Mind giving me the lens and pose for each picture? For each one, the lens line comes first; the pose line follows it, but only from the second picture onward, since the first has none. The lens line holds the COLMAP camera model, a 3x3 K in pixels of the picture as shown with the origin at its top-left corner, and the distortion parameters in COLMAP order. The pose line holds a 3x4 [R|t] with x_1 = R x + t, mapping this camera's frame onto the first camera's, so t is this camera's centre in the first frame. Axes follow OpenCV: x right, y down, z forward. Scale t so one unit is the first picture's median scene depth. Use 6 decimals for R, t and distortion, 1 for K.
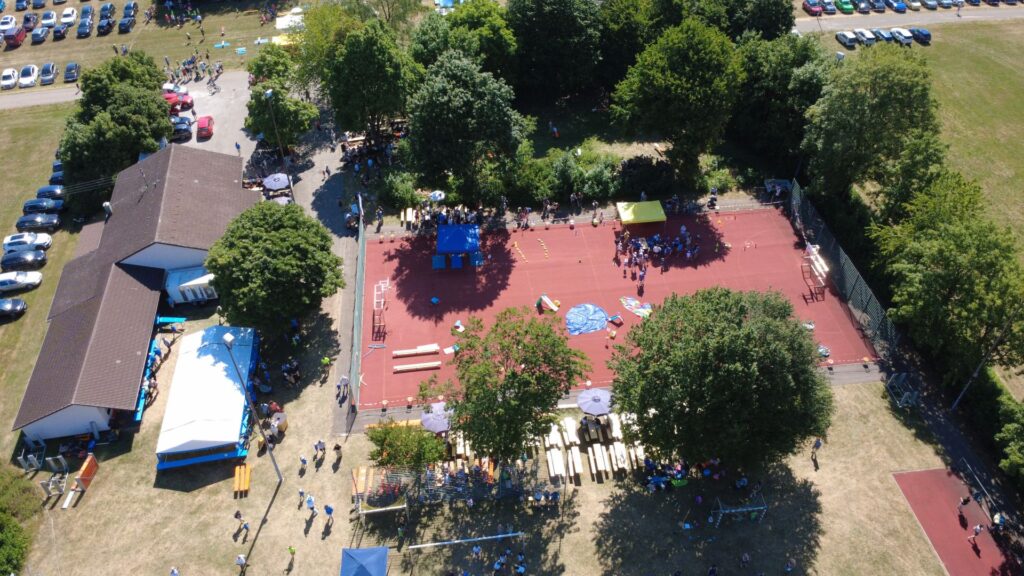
lens RADIAL K [[748.6, 0, 511.2], [0, 748.6, 289.5], [0, 0, 1]] dist [-0.003506, -0.001285]
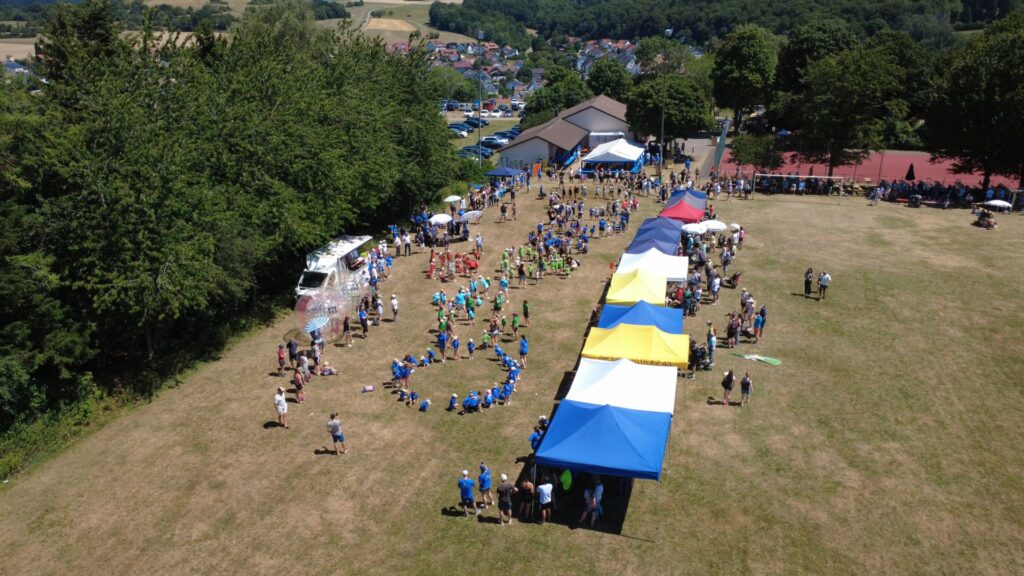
lens RADIAL K [[748.6, 0, 511.2], [0, 748.6, 289.5], [0, 0, 1]] dist [-0.003506, -0.001285]
pose [[0.910512, 0.135237, -0.390742, 0.017783], [-0.279685, 0.897450, -0.341116, 0.767537], [0.304539, 0.419875, 0.854962, -0.175568]]
